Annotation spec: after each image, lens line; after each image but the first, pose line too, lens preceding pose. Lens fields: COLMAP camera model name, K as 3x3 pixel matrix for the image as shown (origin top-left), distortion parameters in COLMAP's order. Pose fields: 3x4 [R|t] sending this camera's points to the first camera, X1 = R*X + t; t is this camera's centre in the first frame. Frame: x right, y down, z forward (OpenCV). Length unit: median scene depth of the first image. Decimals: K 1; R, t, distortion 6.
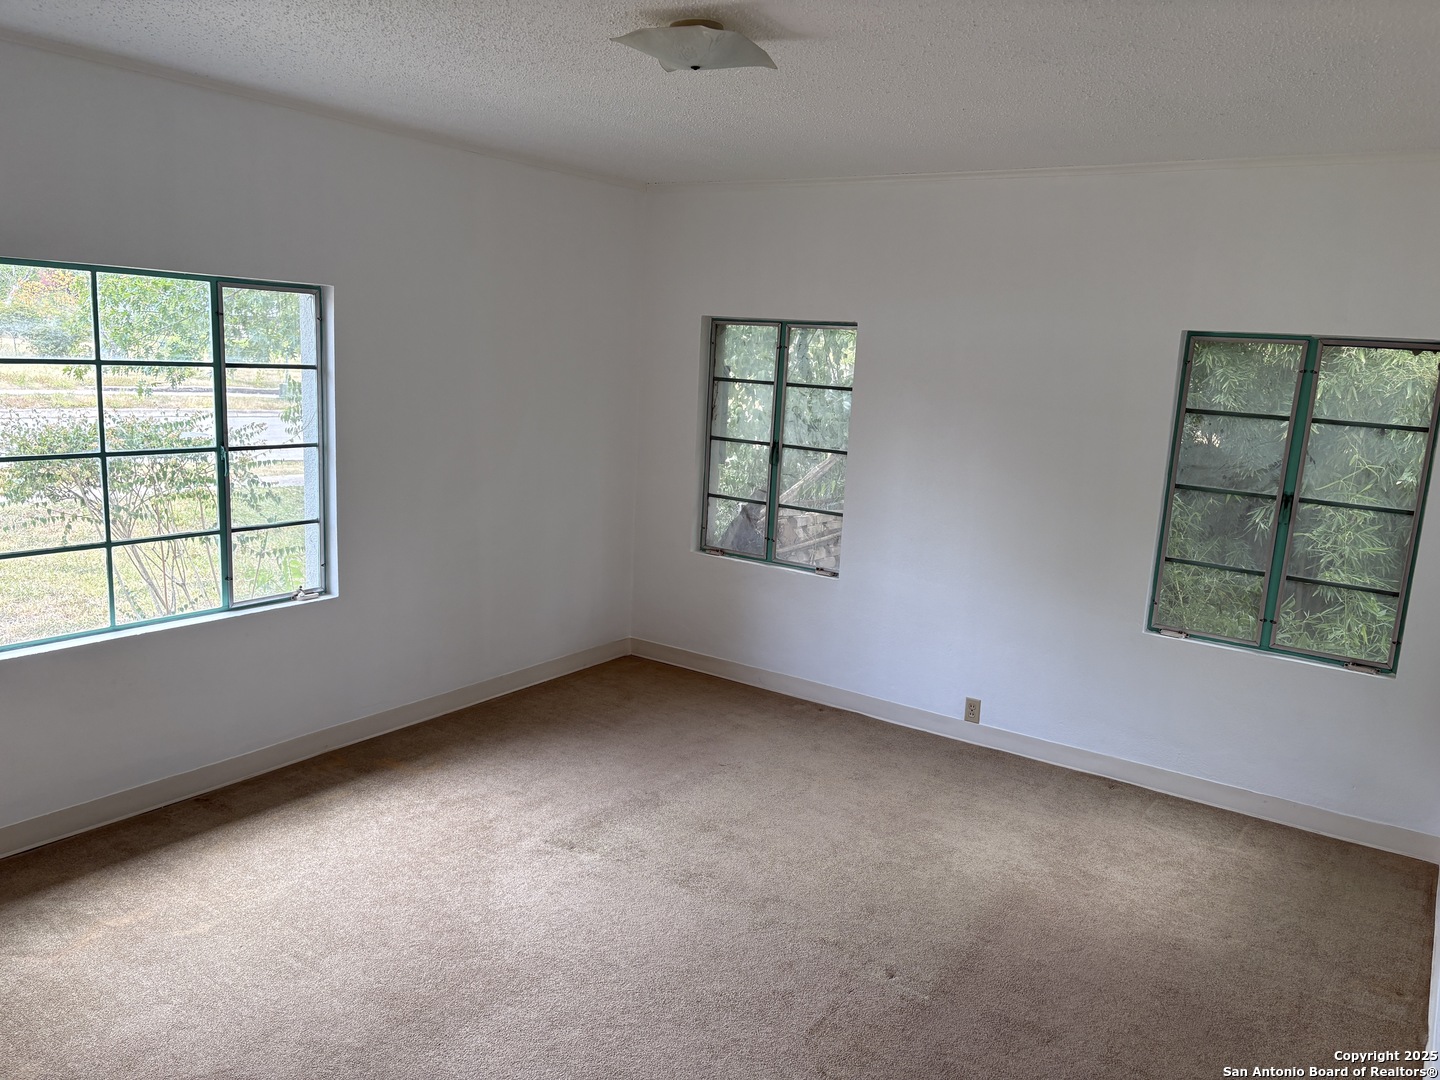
lens RADIAL K [[1095.7, 0, 721.1], [0, 1095.7, 547.0], [0, 0, 1]] dist [0.011647, -0.007693]
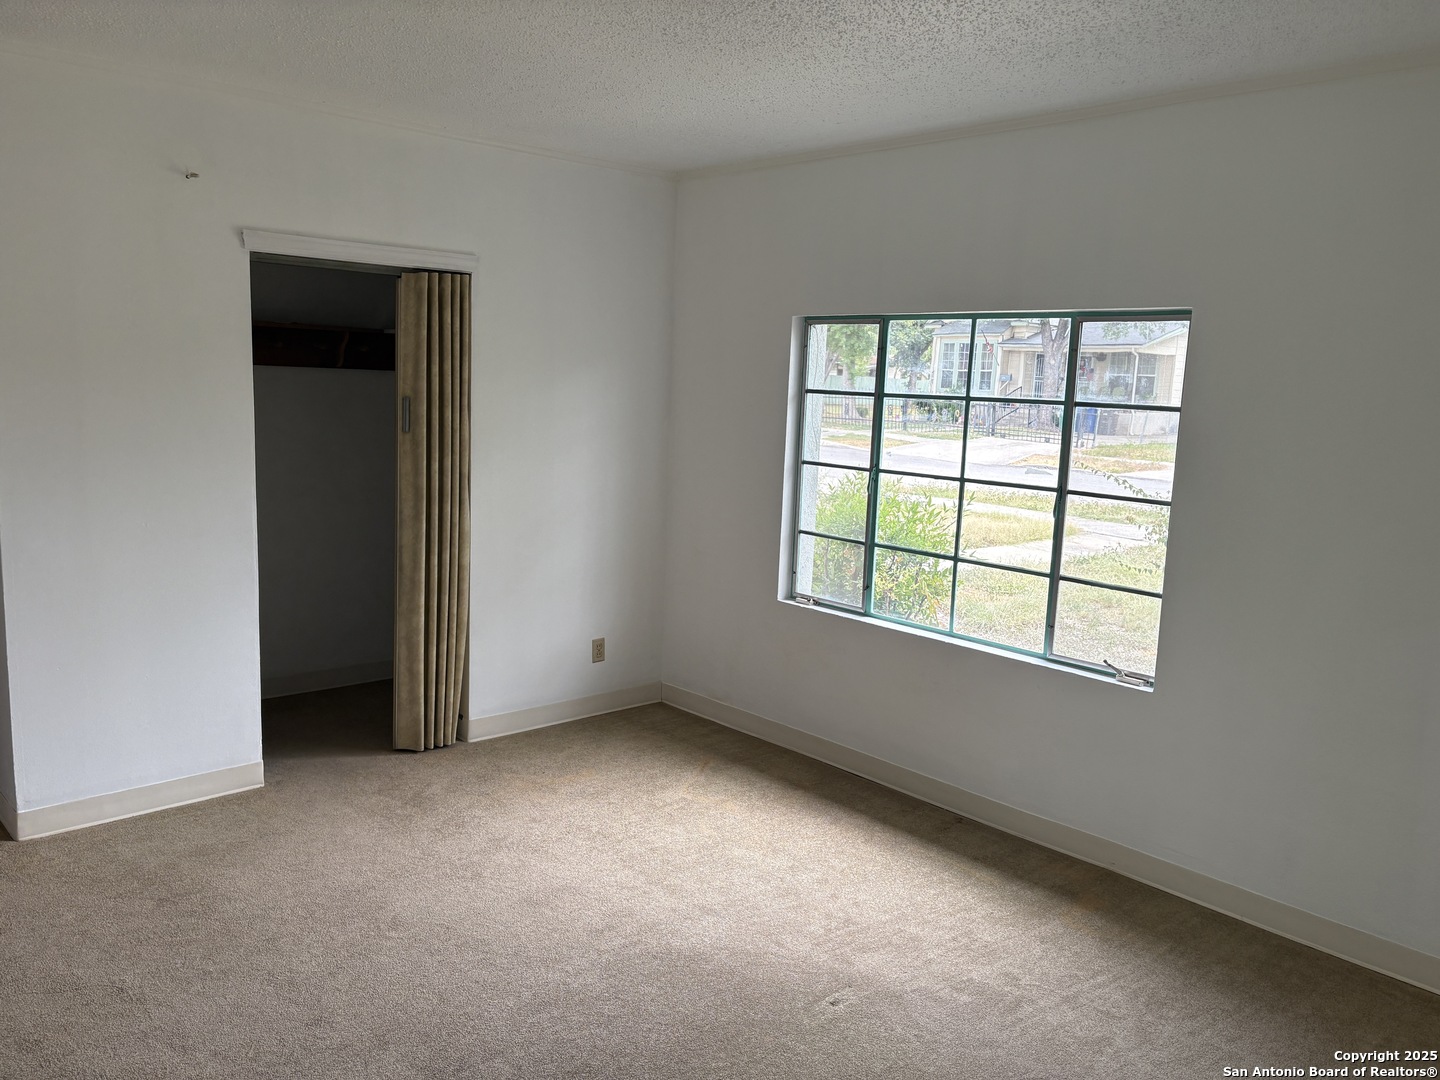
lens RADIAL K [[1095.7, 0, 721.1], [0, 1095.7, 547.0], [0, 0, 1]] dist [0.011647, -0.007693]
pose [[-0.234271, 0.088919, -0.968096, 0.534151], [-0.223703, 0.964156, 0.142691, -0.109846], [0.946084, 0.249994, -0.205982, 0.909652]]
